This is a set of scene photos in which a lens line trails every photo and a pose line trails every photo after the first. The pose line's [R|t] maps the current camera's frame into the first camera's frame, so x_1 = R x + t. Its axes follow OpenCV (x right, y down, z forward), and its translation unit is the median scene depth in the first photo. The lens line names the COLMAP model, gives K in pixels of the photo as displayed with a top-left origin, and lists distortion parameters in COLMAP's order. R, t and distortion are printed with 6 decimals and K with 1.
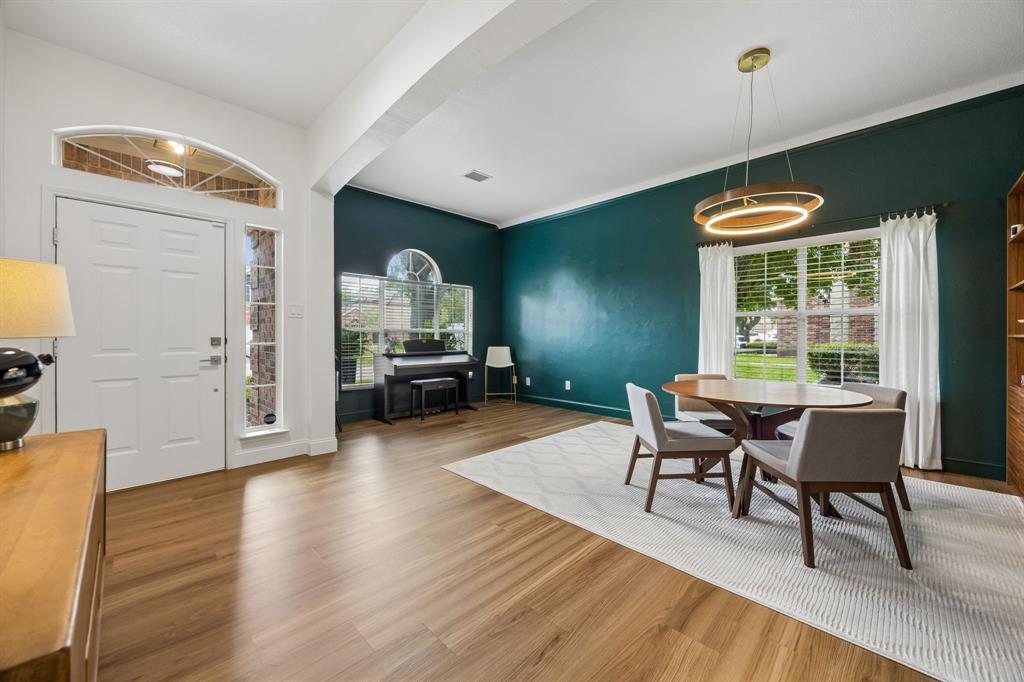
lens RADIAL K [[392.6, 0, 514.2], [0, 392.6, 336.9], [0, 0, 1]] dist [-0.007738, 0.000022]
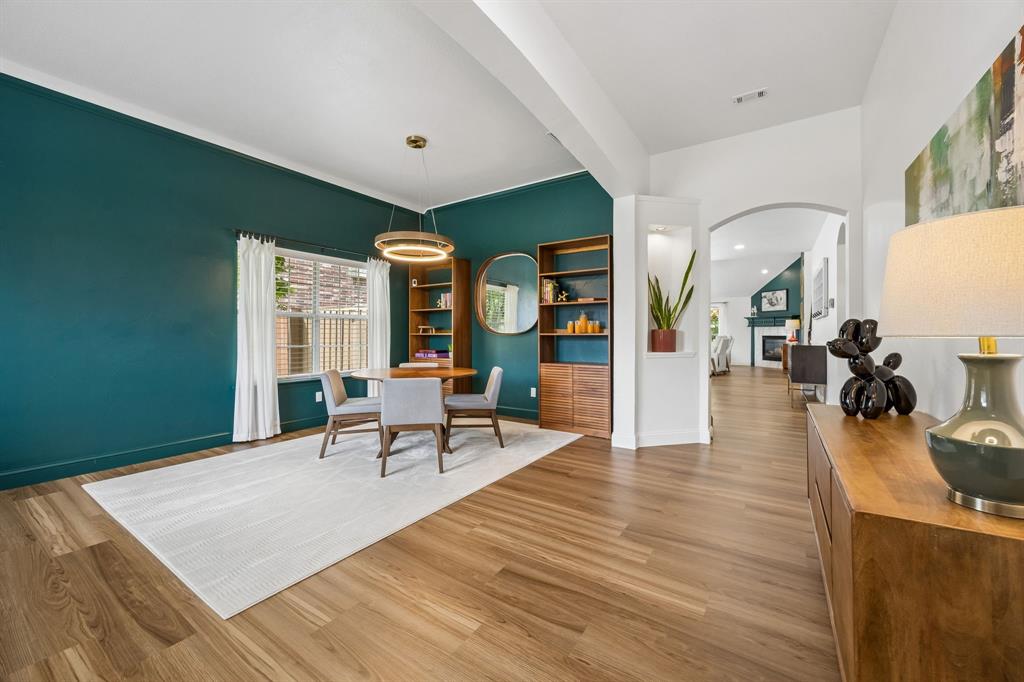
lens RADIAL K [[392.6, 0, 519.9], [0, 392.6, 335.3], [0, 0, 1]] dist [-0.007738, 0.000022]
pose [[-0.206498, -0.003914, 0.978439, -1.107632], [0.005979, 0.999968, 0.005262, -0.004271], [-0.978429, 0.006937, -0.206468, 1.176551]]
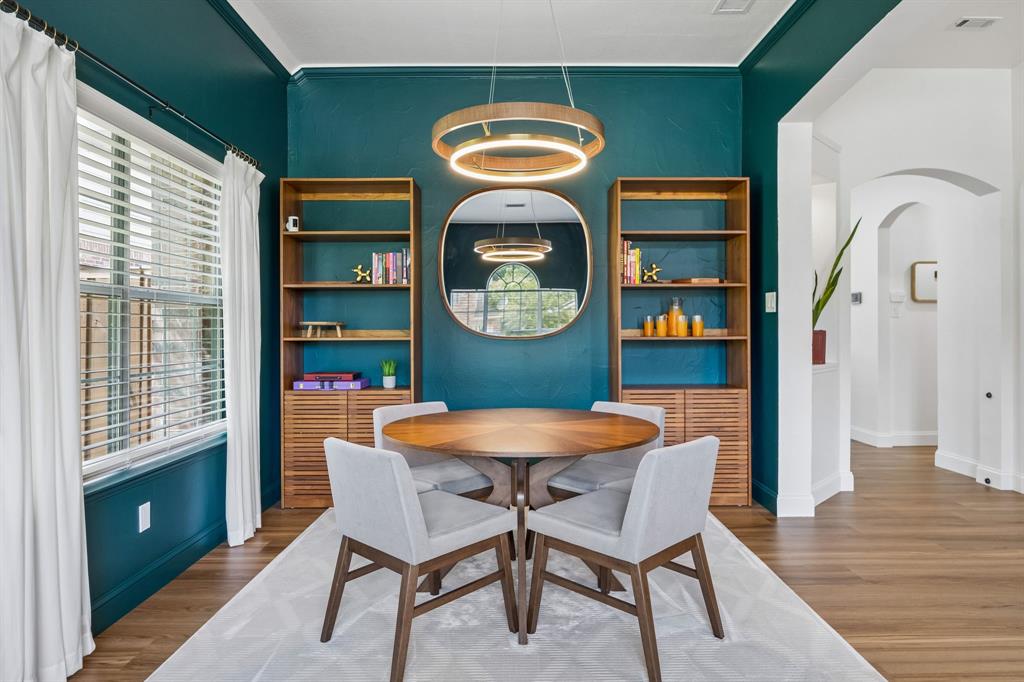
lens RADIAL K [[599.8, 0, 515.2], [0, 599.8, 338.3], [0, 0, 1]] dist [0.000021, -0.002212]
pose [[-0.713349, -0.001264, 0.700808, -0.092781], [0.006894, 0.999937, 0.008821, -0.017080], [-0.700775, 0.011124, -0.713296, 2.157910]]
